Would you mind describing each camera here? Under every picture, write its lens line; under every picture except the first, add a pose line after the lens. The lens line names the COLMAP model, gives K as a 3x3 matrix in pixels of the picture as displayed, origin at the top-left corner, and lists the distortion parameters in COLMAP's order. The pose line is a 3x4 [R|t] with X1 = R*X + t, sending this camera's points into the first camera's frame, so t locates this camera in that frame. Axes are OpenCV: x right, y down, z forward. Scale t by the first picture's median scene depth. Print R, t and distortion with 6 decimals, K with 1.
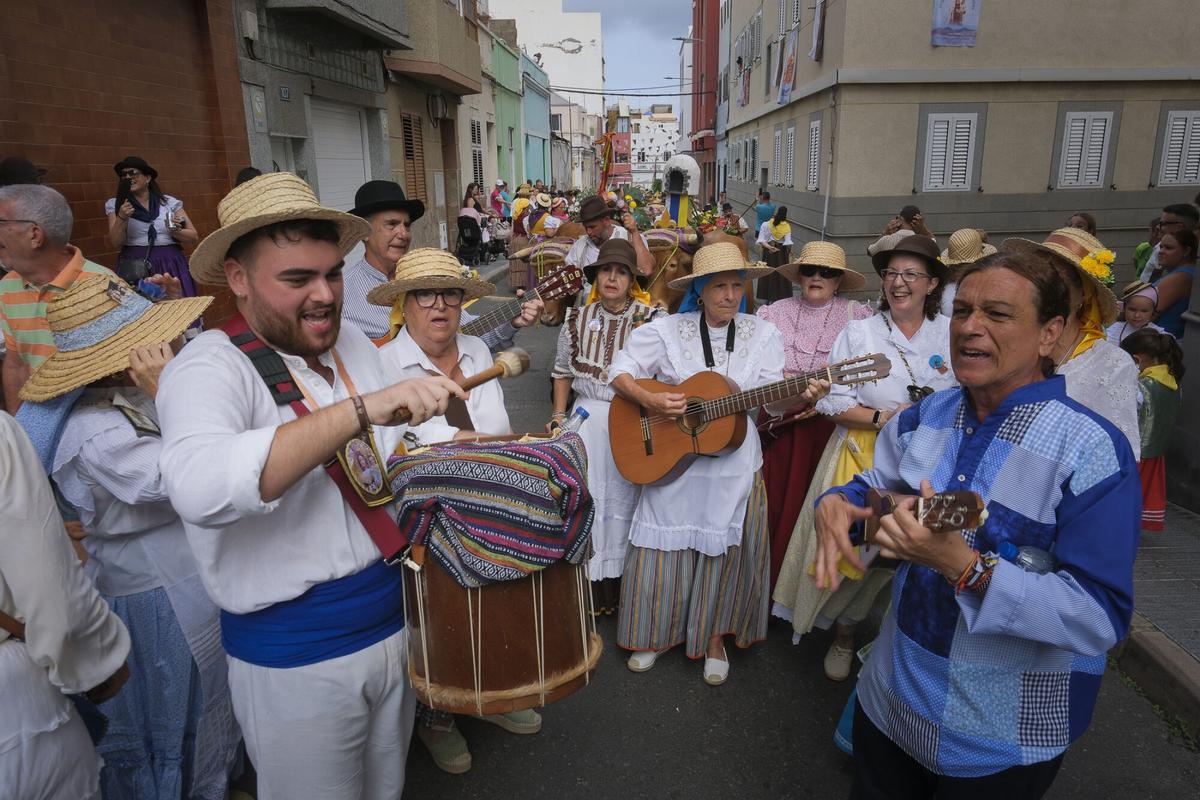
lens RADIAL K [[810.8, 0, 616.0], [0, 810.8, 409.7], [0, 0, 1]] dist [-0.006846, -0.000969]
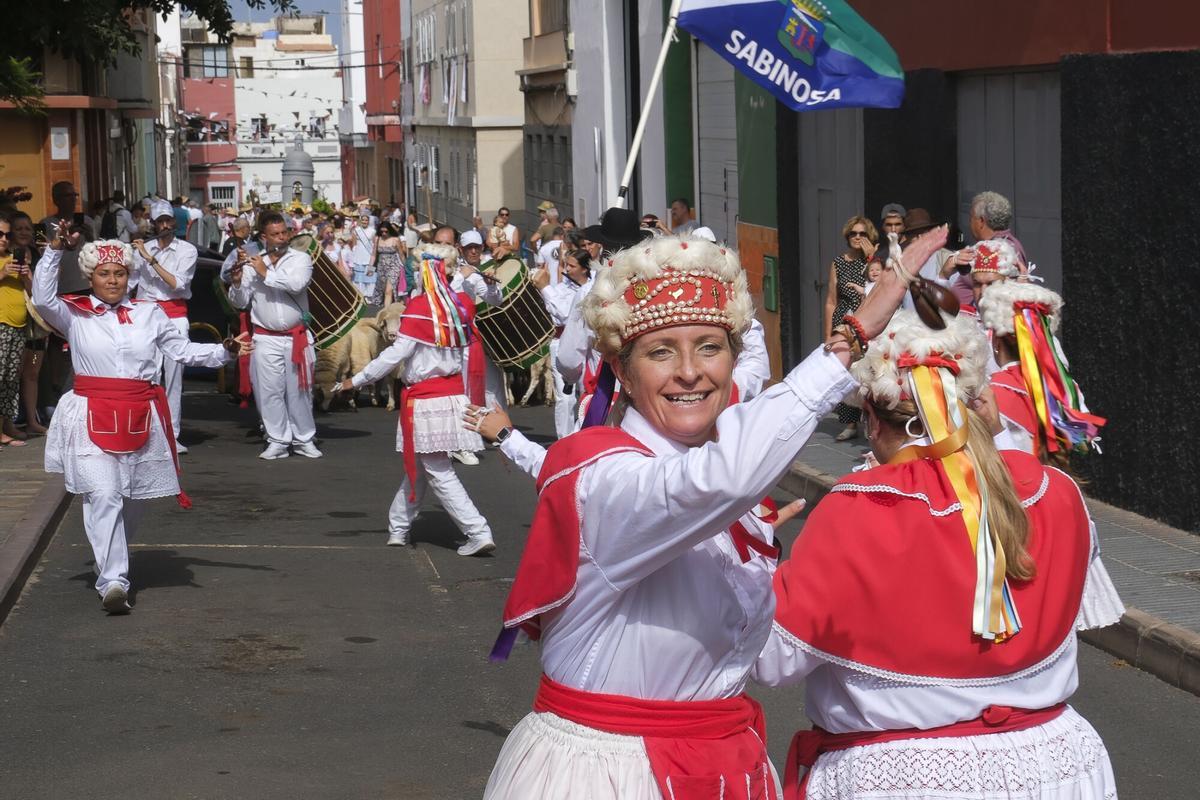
lens RADIAL K [[2570.0, 0, 600.0], [0, 2570.0, 400.0], [0, 0, 1]] dist [0.086308, 0.163237]
pose [[0.984528, -0.028501, 0.172896, -0.154826], [0.059639, 0.982280, -0.177677, 0.471290], [-0.164768, 0.185239, 0.968782, -1.792073]]
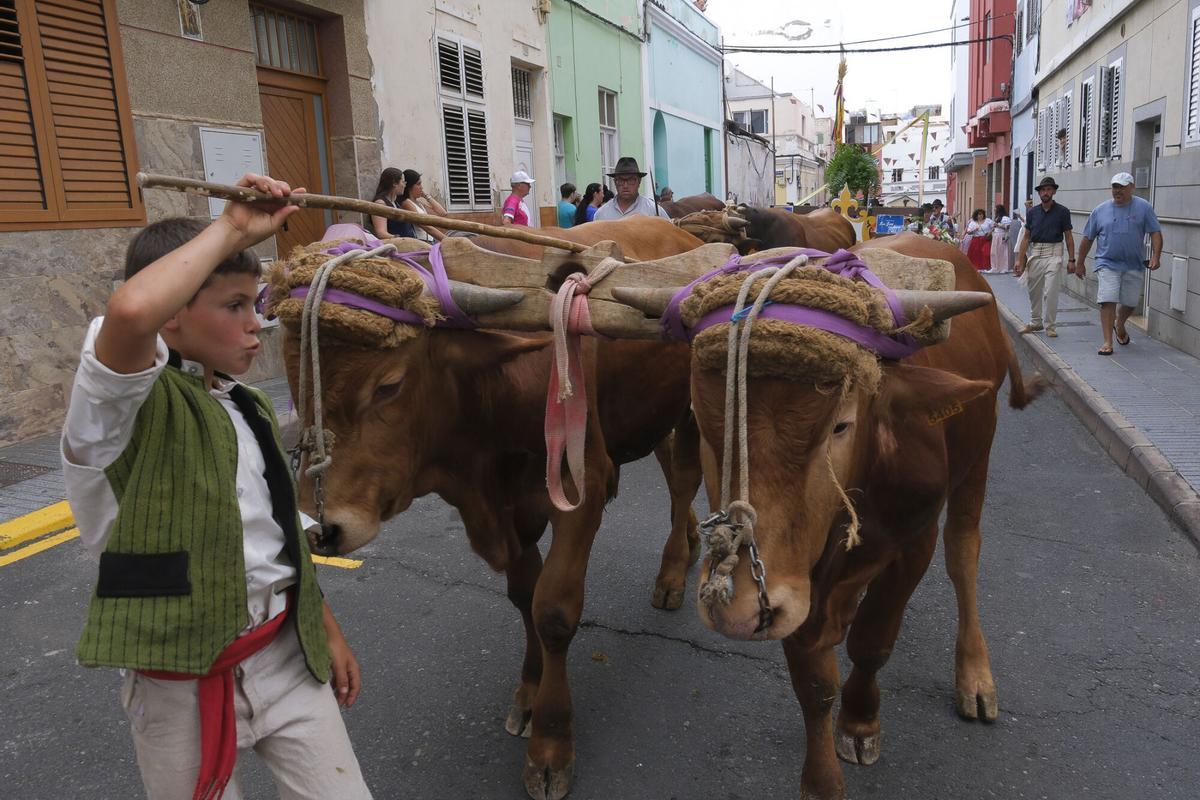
lens RADIAL K [[970.3, 0, 623.0], [0, 970.3, 402.9], [0, 0, 1]] dist [0.010187, 0.001859]
pose [[0.968877, 0.007985, -0.247414, 0.045248], [-0.029885, 0.995942, -0.084889, -0.098779], [0.245732, 0.089641, 0.965184, 0.451475]]
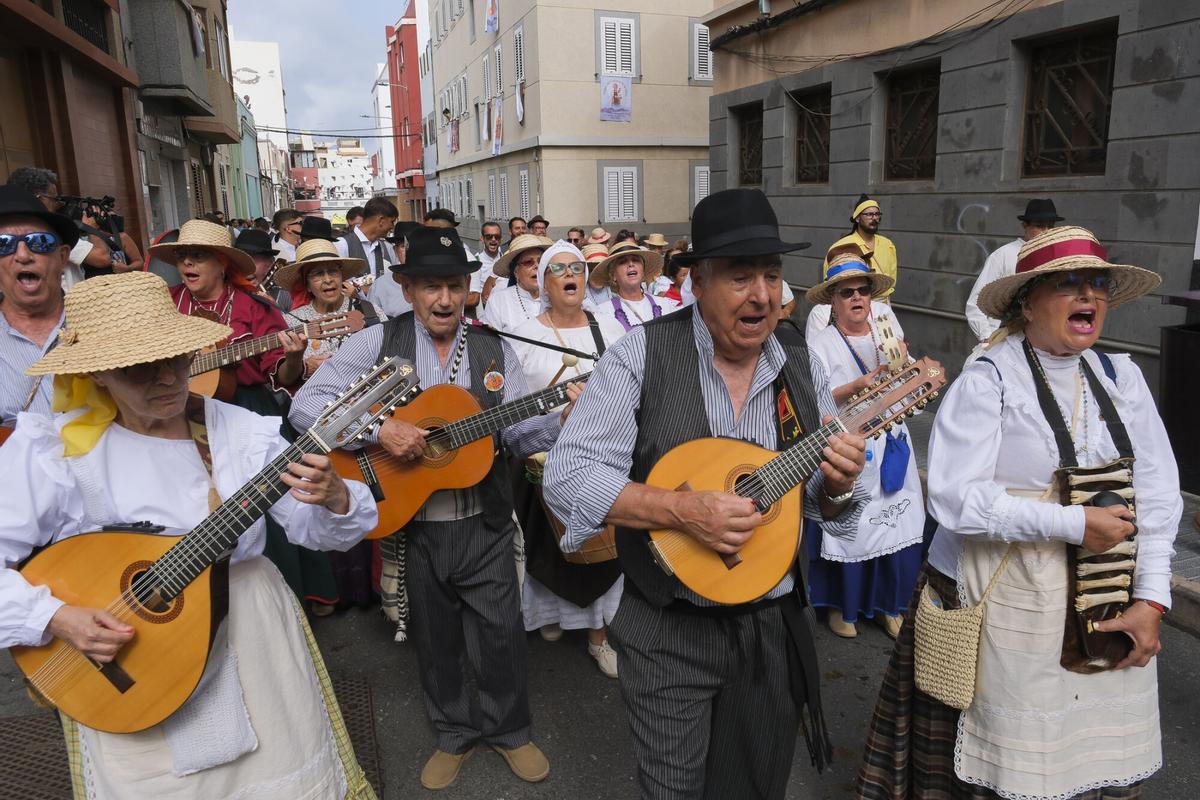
lens RADIAL K [[899.8, 0, 600.0], [0, 899.8, 400.0], [0, 0, 1]] dist [0.008438, 0.000187]
pose [[0.946758, -0.073181, 0.313517, -0.081399], [0.096498, 0.993554, -0.059490, 0.074927], [-0.307142, 0.086577, 0.947717, -0.260920]]
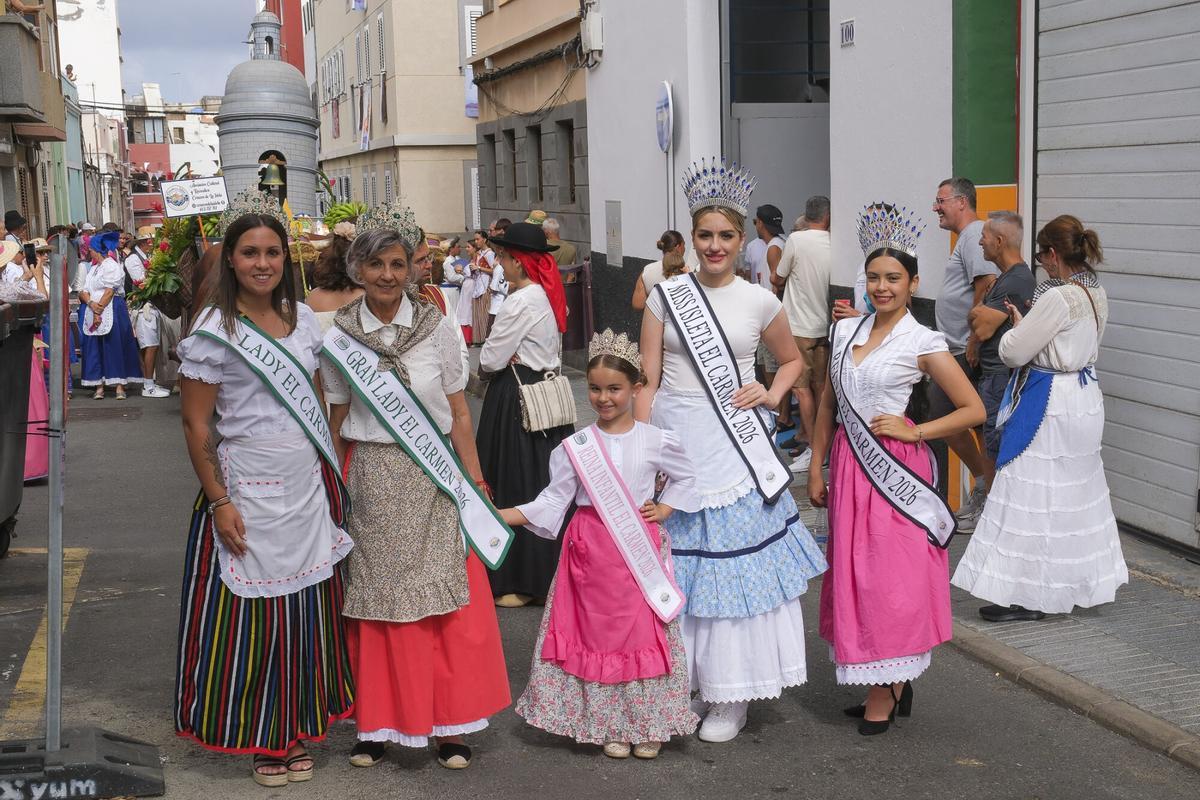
lens RADIAL K [[1605.9, 0, 600.9], [0, 1605.9, 424.9], [0, 0, 1]] dist [0.089862, -0.050172]
pose [[0.959471, -0.048842, 0.277544, -0.078386], [0.089281, 0.986817, -0.134986, 0.228552], [-0.267292, 0.154294, 0.951182, -0.818697]]
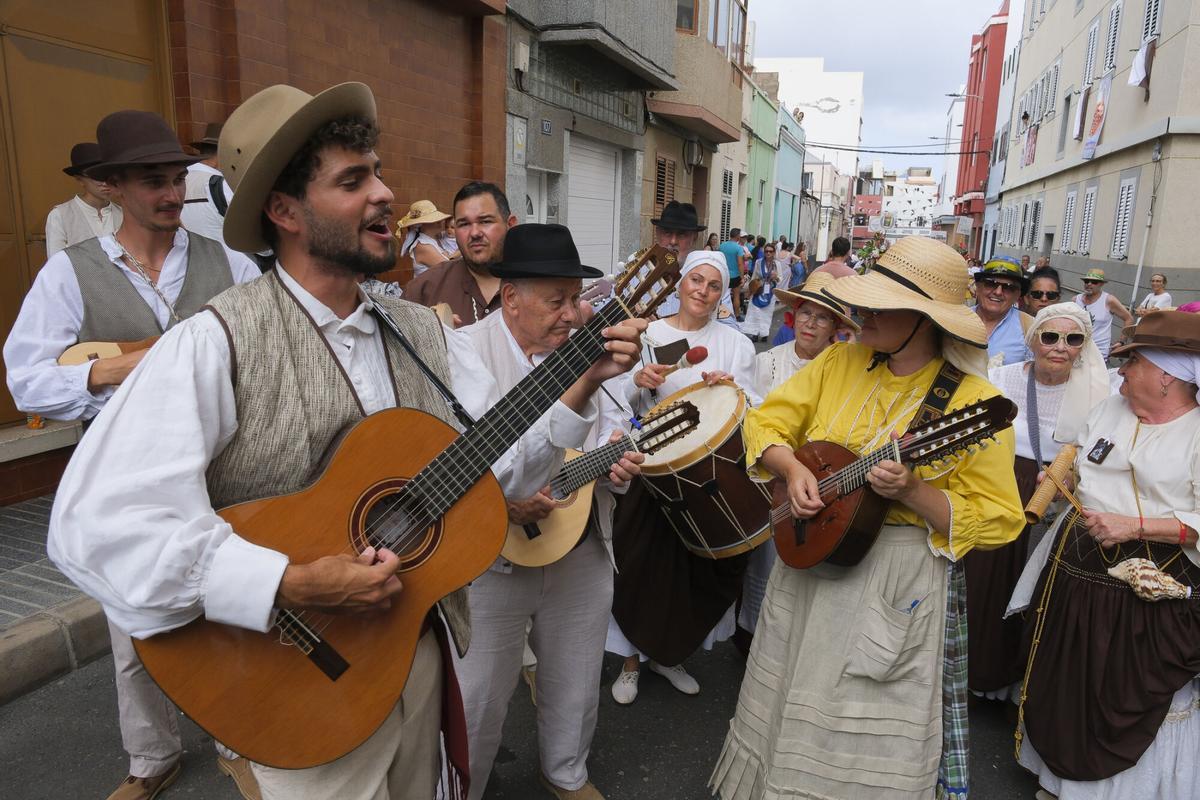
lens RADIAL K [[833.6, 0, 630.5], [0, 833.6, 403.2], [0, 0, 1]] dist [0.006834, 0.003261]
pose [[0.964455, 0.096562, -0.245971, -0.013499], [-0.116399, 0.990913, -0.067396, -0.002113], [0.237228, 0.093631, 0.966931, 0.034471]]
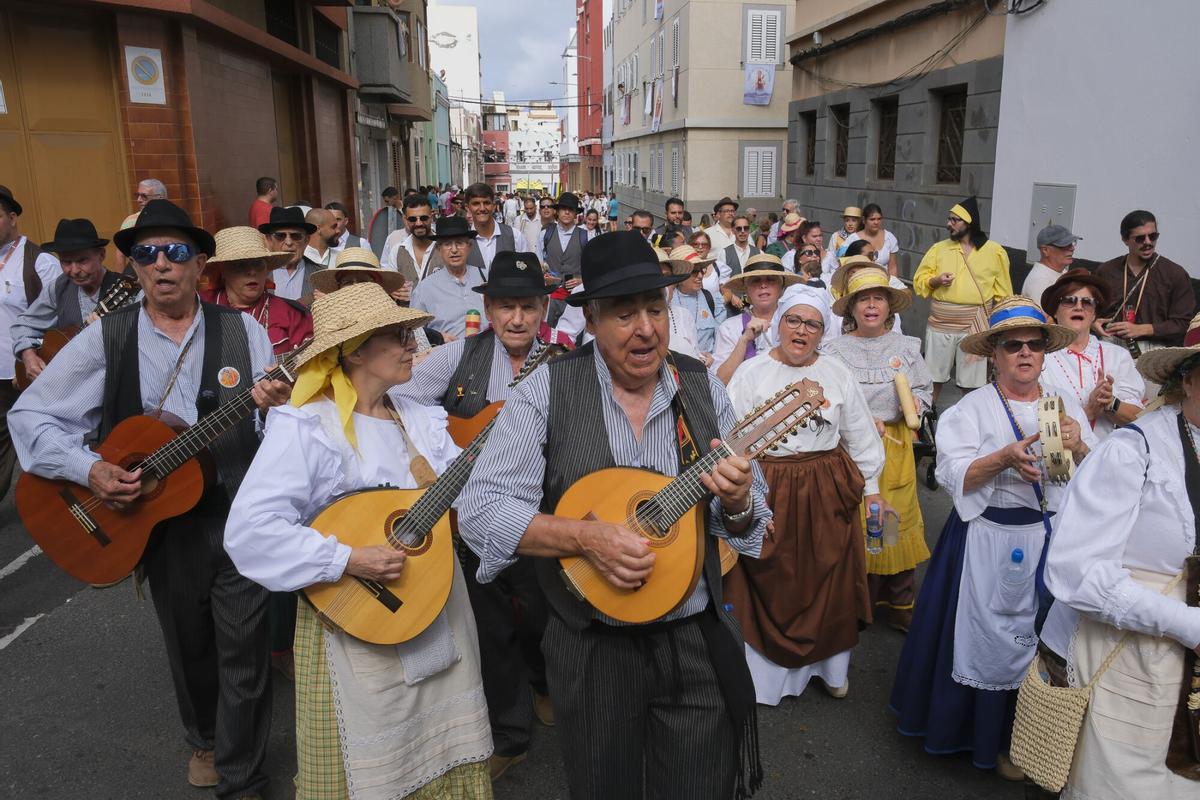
lens RADIAL K [[970.3, 0, 623.0], [0, 970.3, 402.9], [0, 0, 1]] dist [0.010187, 0.001859]
pose [[0.989798, -0.020539, 0.140988, -0.066324], [0.027543, 0.998472, -0.047912, 0.119775], [-0.139788, 0.051307, 0.988851, -0.456929]]
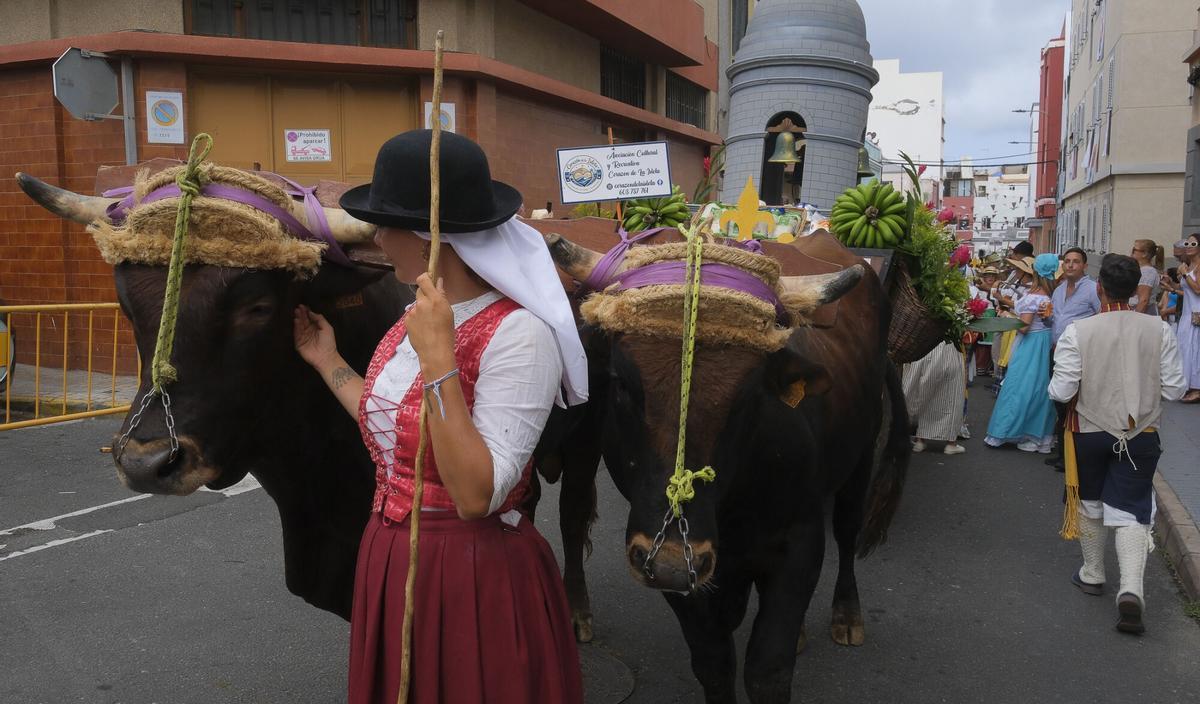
lens RADIAL K [[1007.3, 0, 600.0], [0, 1007.3, 352.0], [0, 0, 1]] dist [-0.002160, -0.005690]
pose [[0.942264, 0.040911, -0.332363, 0.025811], [-0.097925, 0.982788, -0.156650, 0.130026], [0.320234, 0.180152, 0.930051, -0.436174]]
